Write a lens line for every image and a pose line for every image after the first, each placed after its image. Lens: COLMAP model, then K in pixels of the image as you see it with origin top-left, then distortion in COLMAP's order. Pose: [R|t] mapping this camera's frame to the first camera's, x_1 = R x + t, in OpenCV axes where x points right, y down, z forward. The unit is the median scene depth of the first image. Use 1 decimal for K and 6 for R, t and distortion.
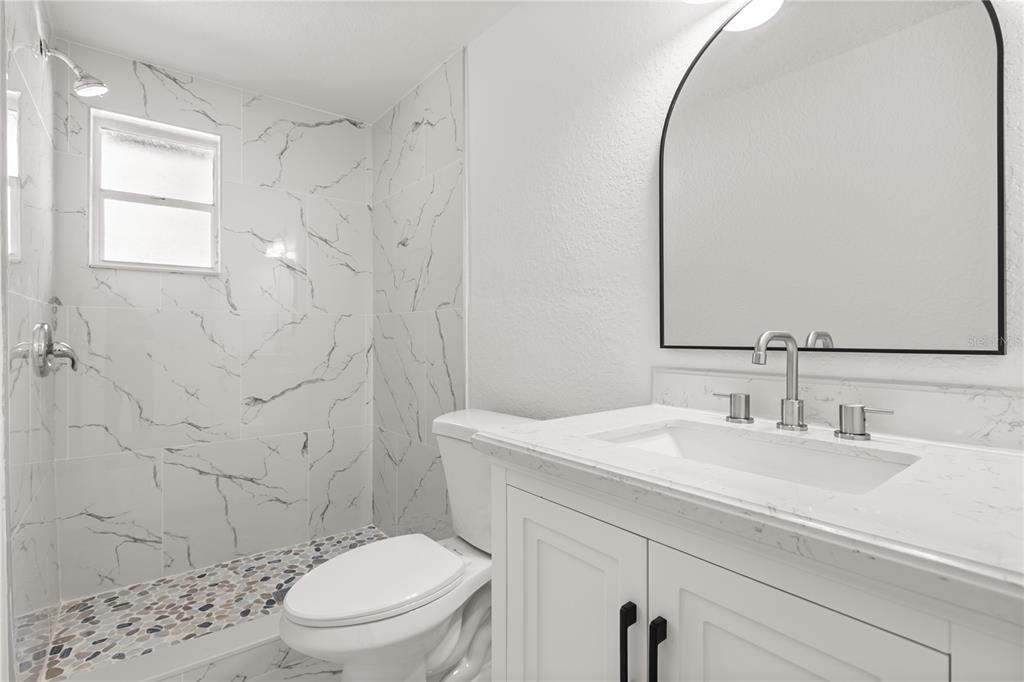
lens RADIAL K [[485.4, 0, 511.4], [0, 485.4, 337.9], [0, 0, 1]] dist [0.001749, 0.000565]
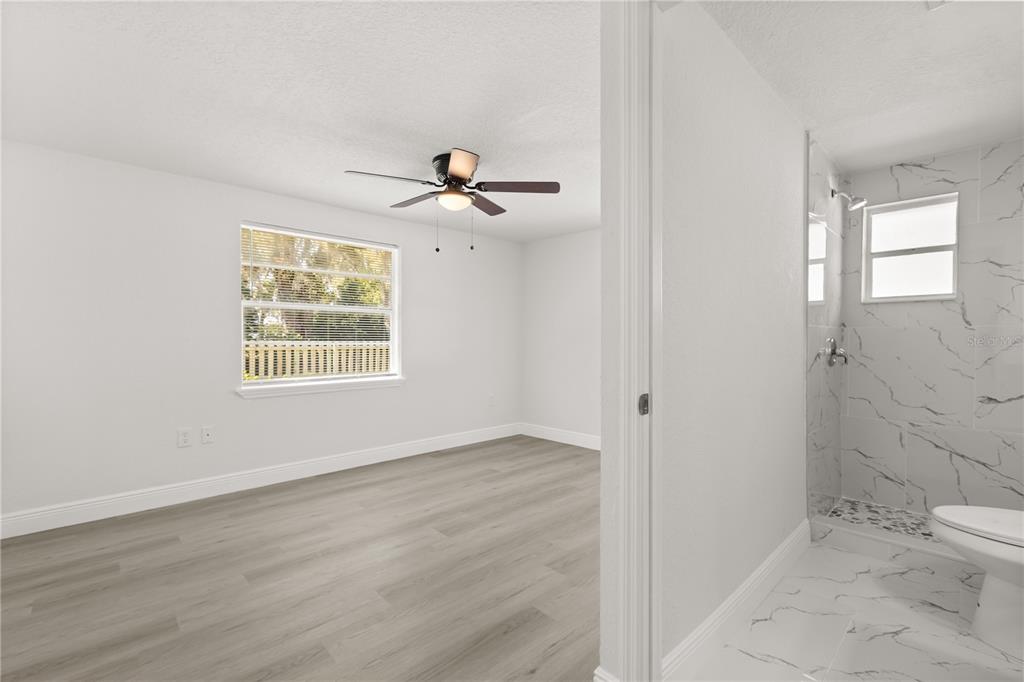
lens RADIAL K [[422.1, 0, 508.5], [0, 422.1, 344.4], [0, 0, 1]] dist [-0.013372, -0.000513]
pose [[0.078356, 0.011643, -0.996857, 0.458099], [-0.008583, 0.999903, 0.011004, -0.011040], [0.996889, 0.007694, 0.078448, -0.311676]]
